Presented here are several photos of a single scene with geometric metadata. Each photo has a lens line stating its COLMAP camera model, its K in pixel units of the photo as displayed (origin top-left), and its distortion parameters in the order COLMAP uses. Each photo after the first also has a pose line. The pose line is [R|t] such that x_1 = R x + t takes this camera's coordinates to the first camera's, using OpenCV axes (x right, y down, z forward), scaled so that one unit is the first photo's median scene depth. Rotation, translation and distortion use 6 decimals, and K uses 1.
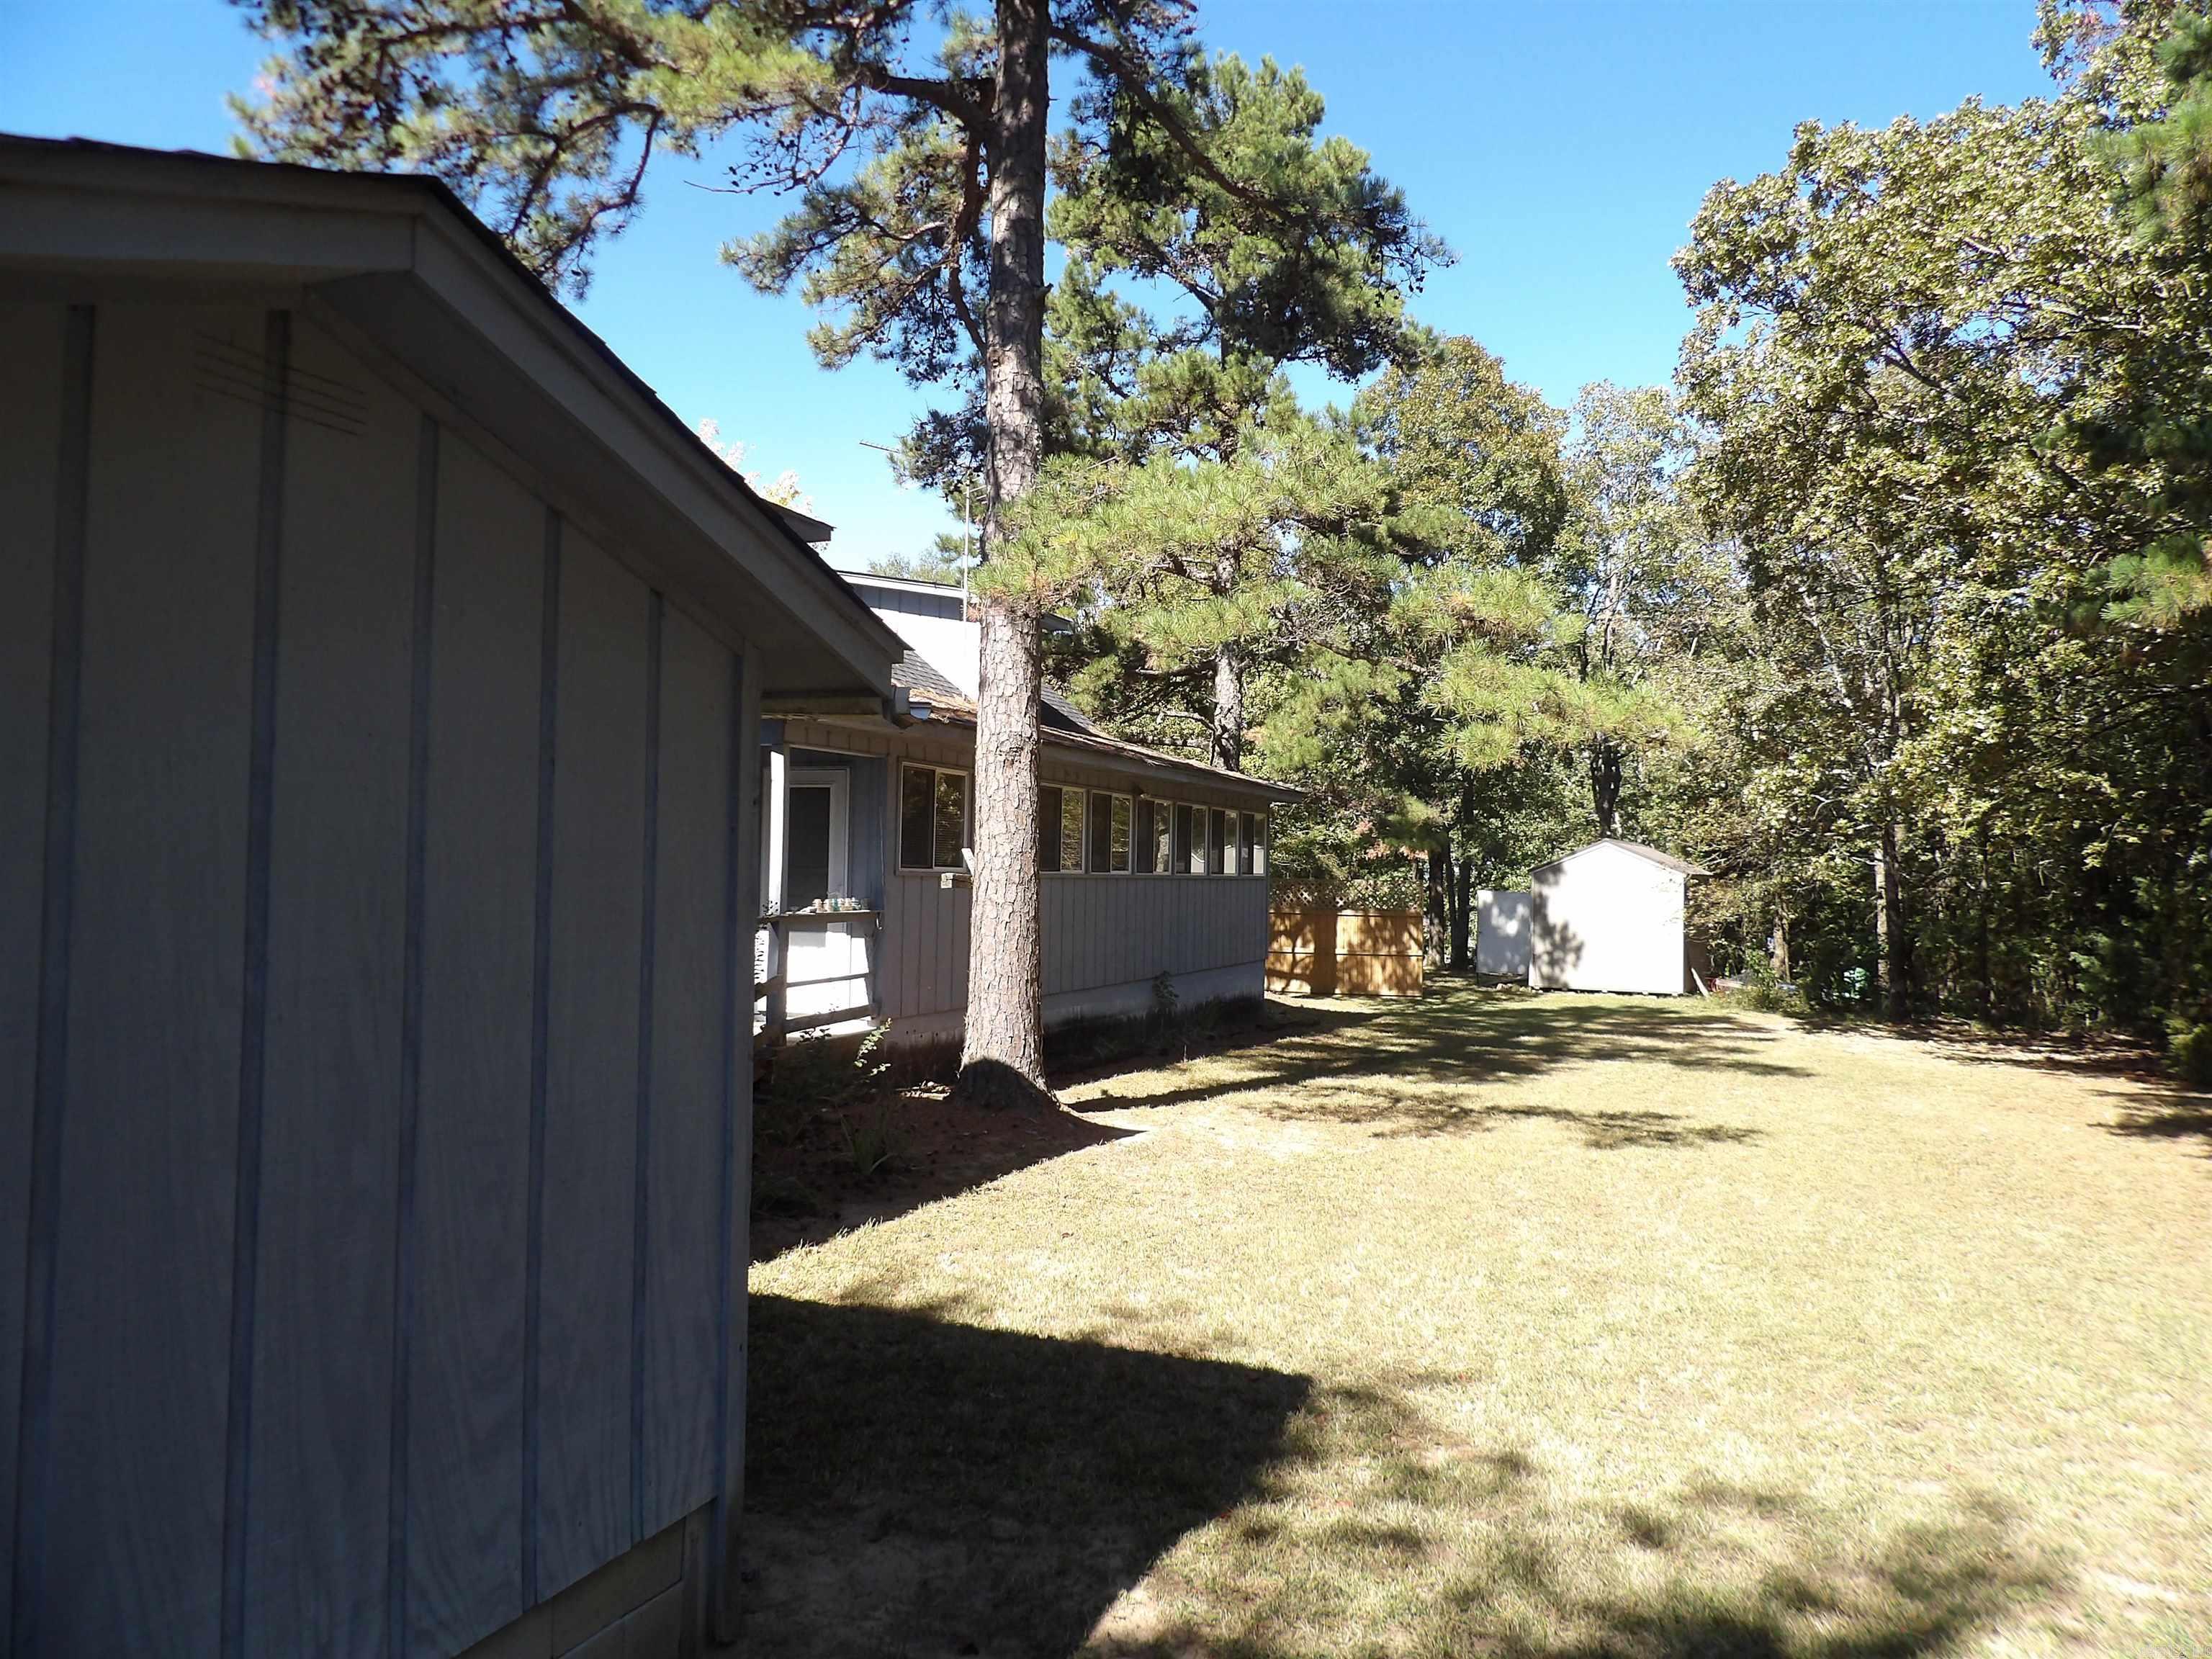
lens RADIAL K [[1596.8, 0, 1108.9], [0, 1596.8, 820.7], [0, 0, 1]] dist [-0.007734, 0.006208]
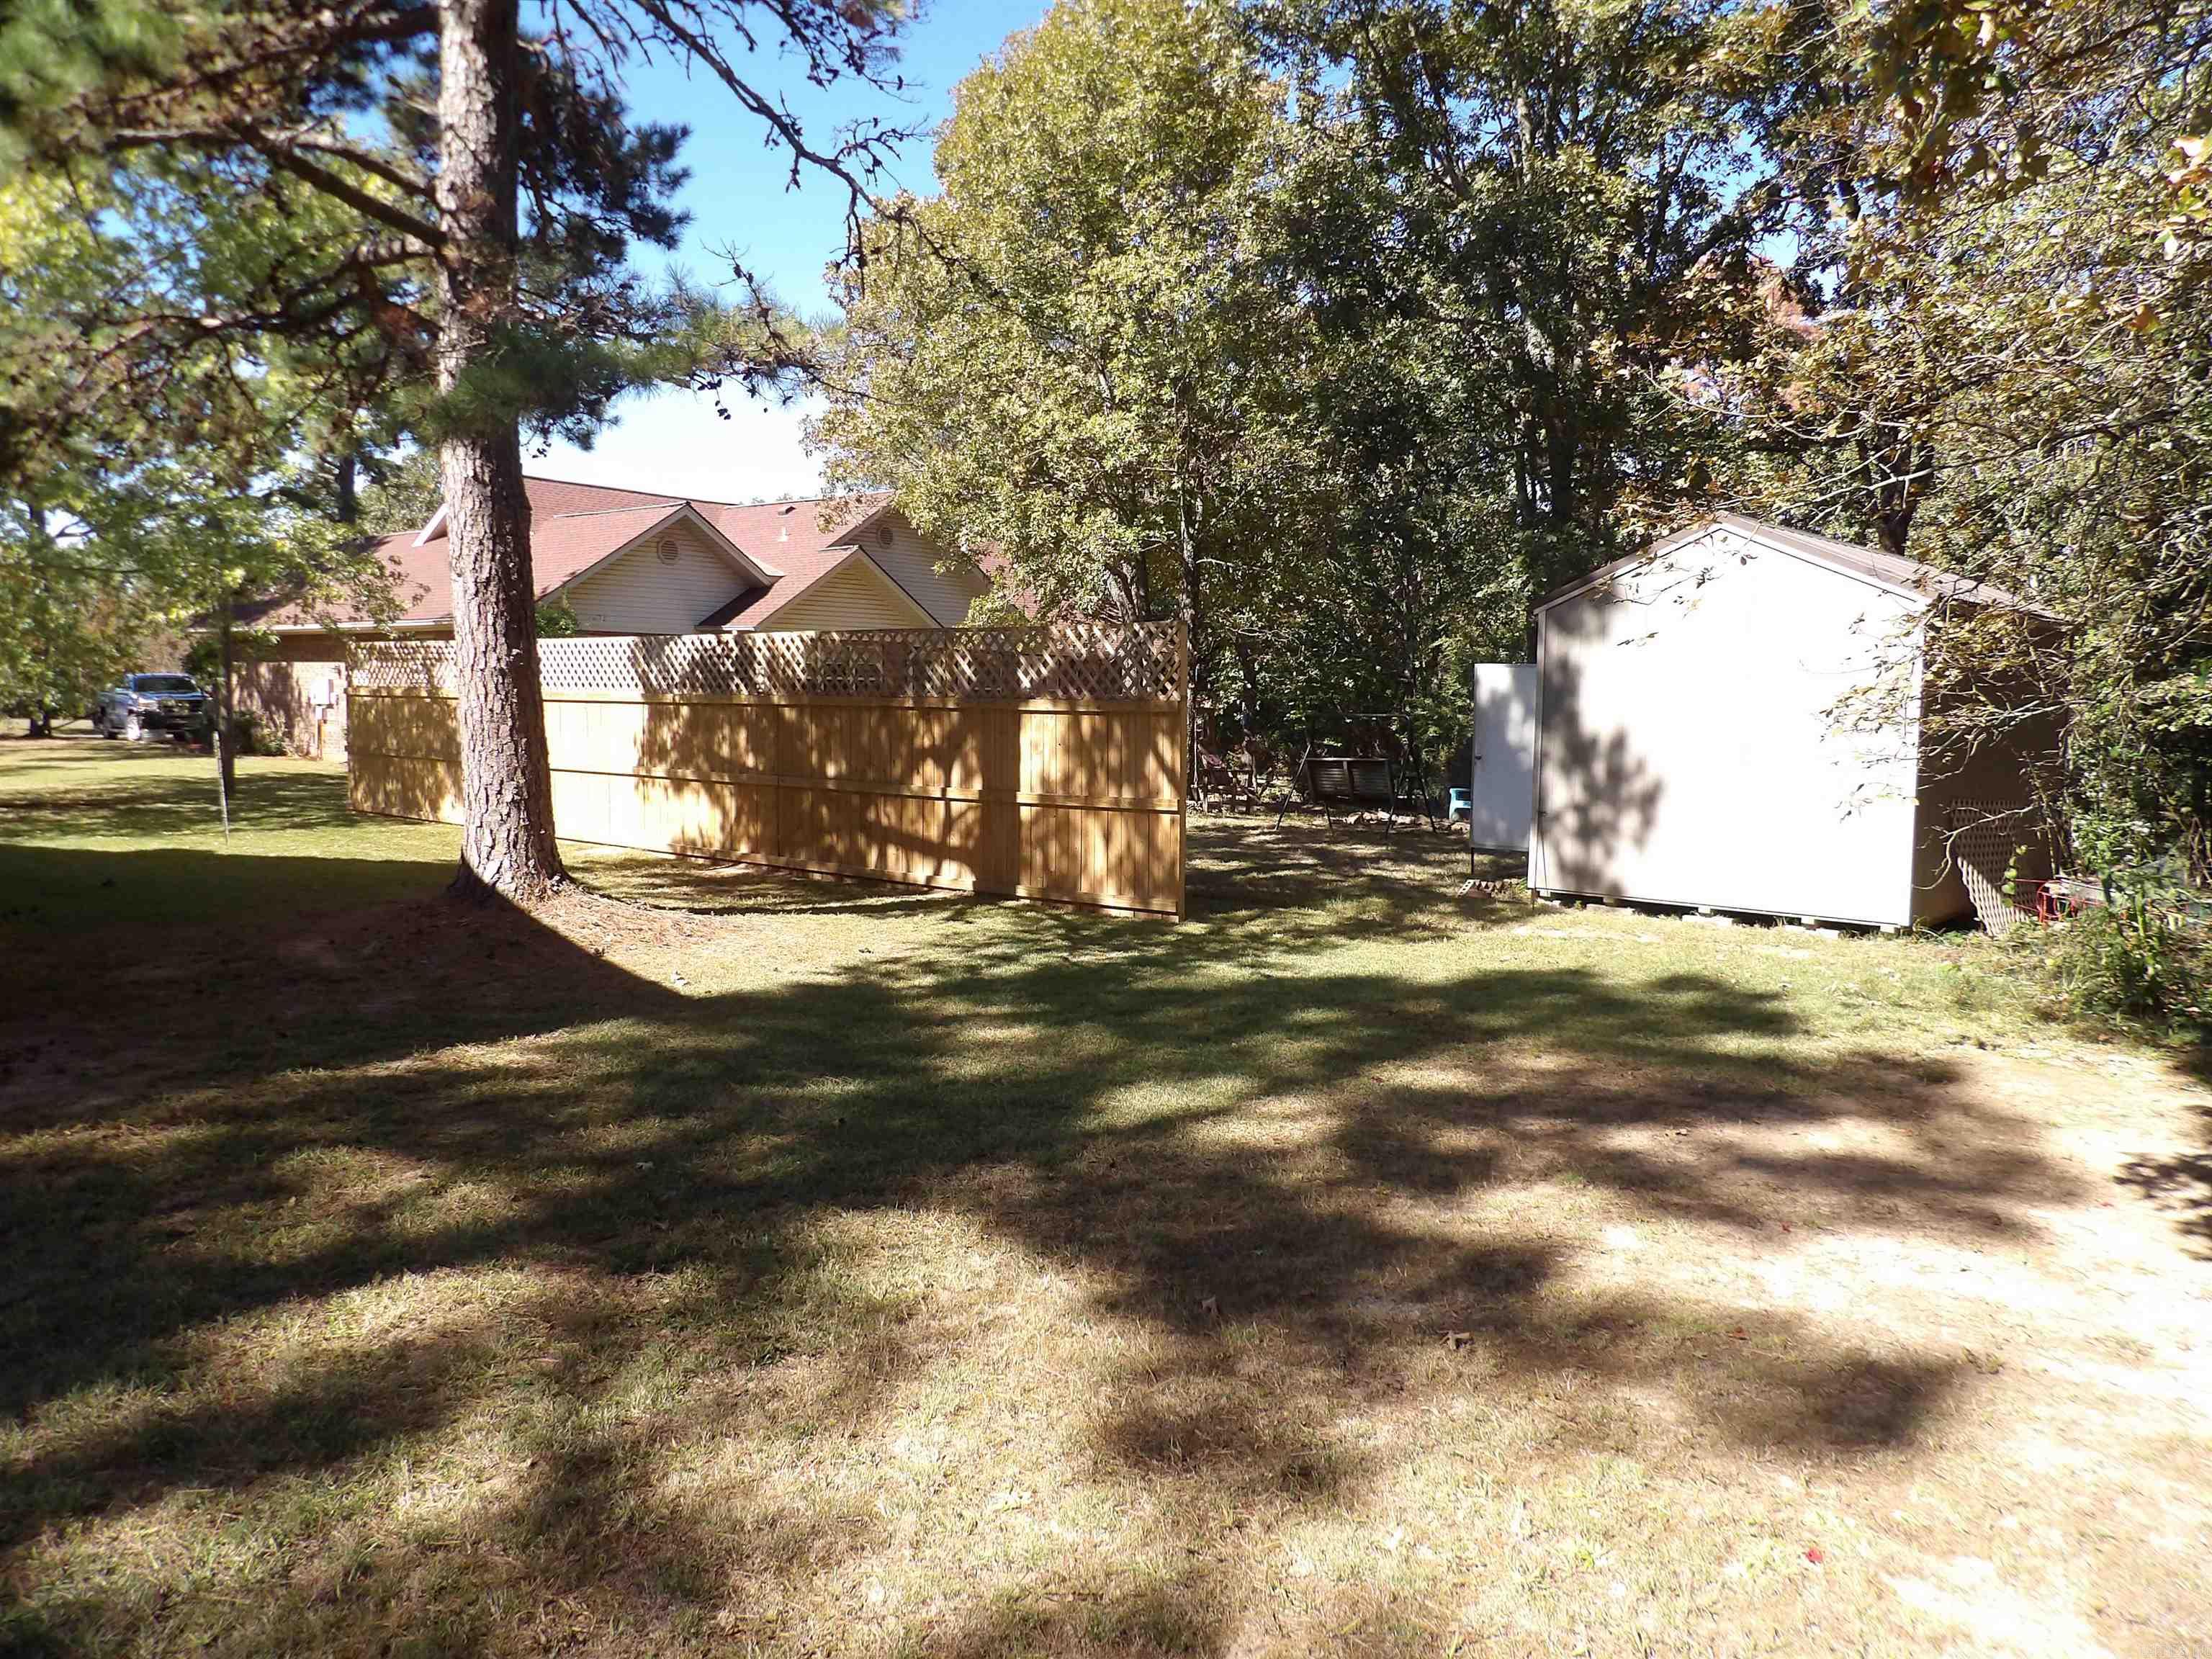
lens RADIAL K [[1596.8, 0, 1108.9], [0, 1596.8, 820.7], [0, 0, 1]] dist [-0.007734, 0.006208]
pose [[0.959200, 0.018661, -0.282113, 0.281006], [0.011013, 0.994596, 0.103235, 0.044285], [0.282515, -0.102130, 0.953811, 0.596319]]
